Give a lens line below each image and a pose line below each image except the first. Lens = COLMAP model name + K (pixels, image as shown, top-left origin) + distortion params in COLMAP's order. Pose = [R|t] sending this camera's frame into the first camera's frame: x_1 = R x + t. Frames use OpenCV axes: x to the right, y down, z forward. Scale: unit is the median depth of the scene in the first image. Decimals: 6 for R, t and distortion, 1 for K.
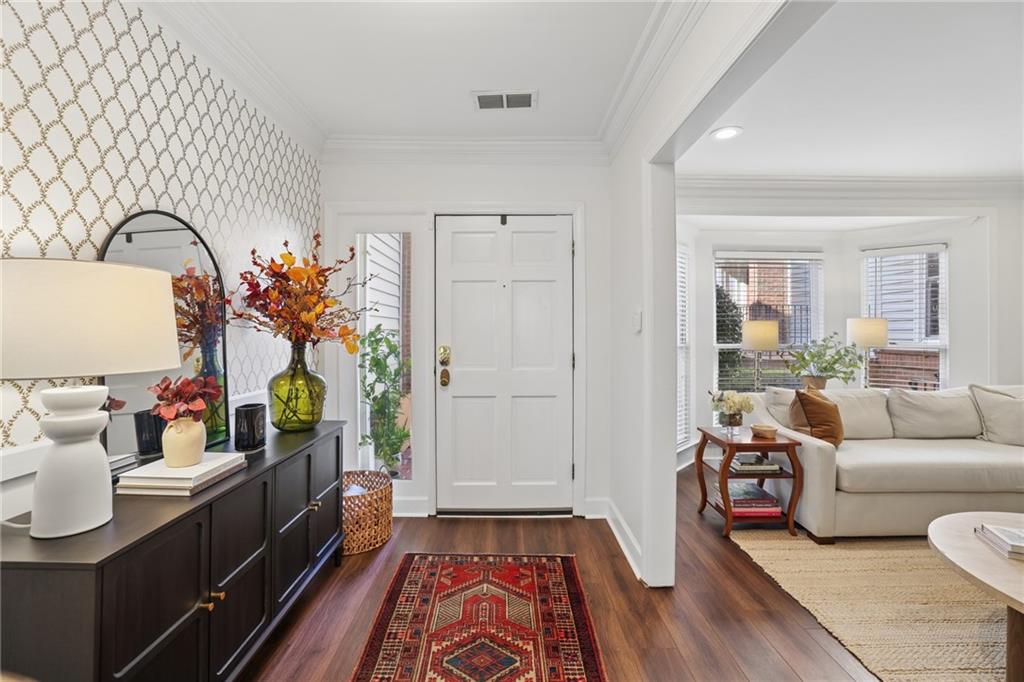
lens RADIAL K [[434.0, 0, 510.3], [0, 434.0, 326.8], [0, 0, 1]] dist [0.000395, 0.000082]
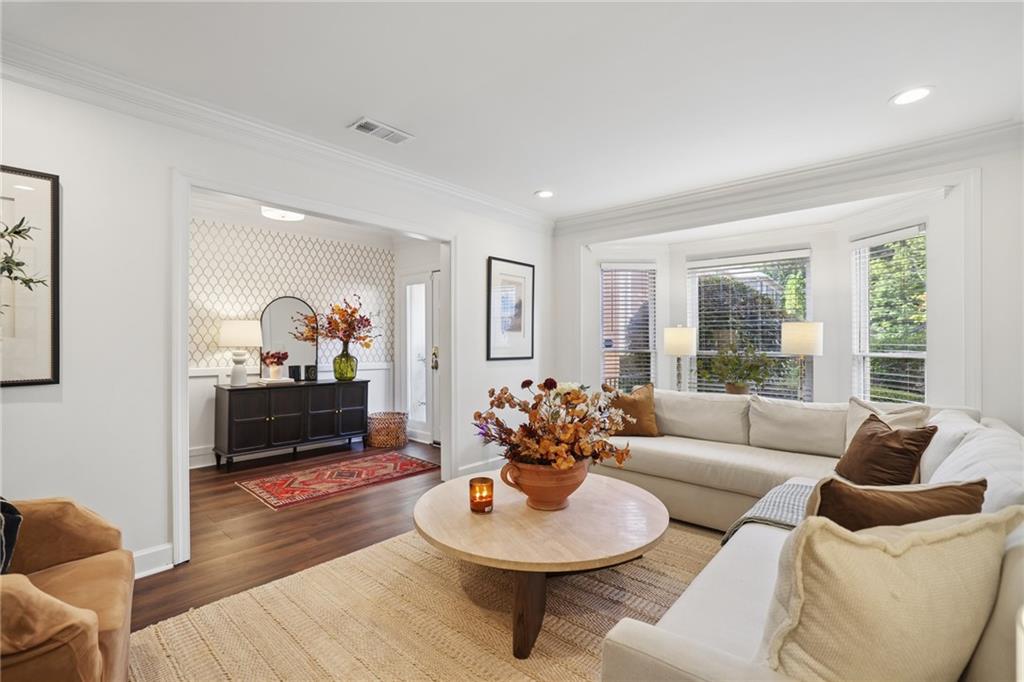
lens RADIAL K [[455.8, 0, 512.0], [0, 455.8, 341.0], [0, 0, 1]] dist [-0.000432, 0.000221]
pose [[0.740381, 0.000514, -0.672188, 1.814423], [0.005726, 0.999959, 0.007072, 0.014474], [0.672163, -0.009085, 0.740347, -0.190552]]
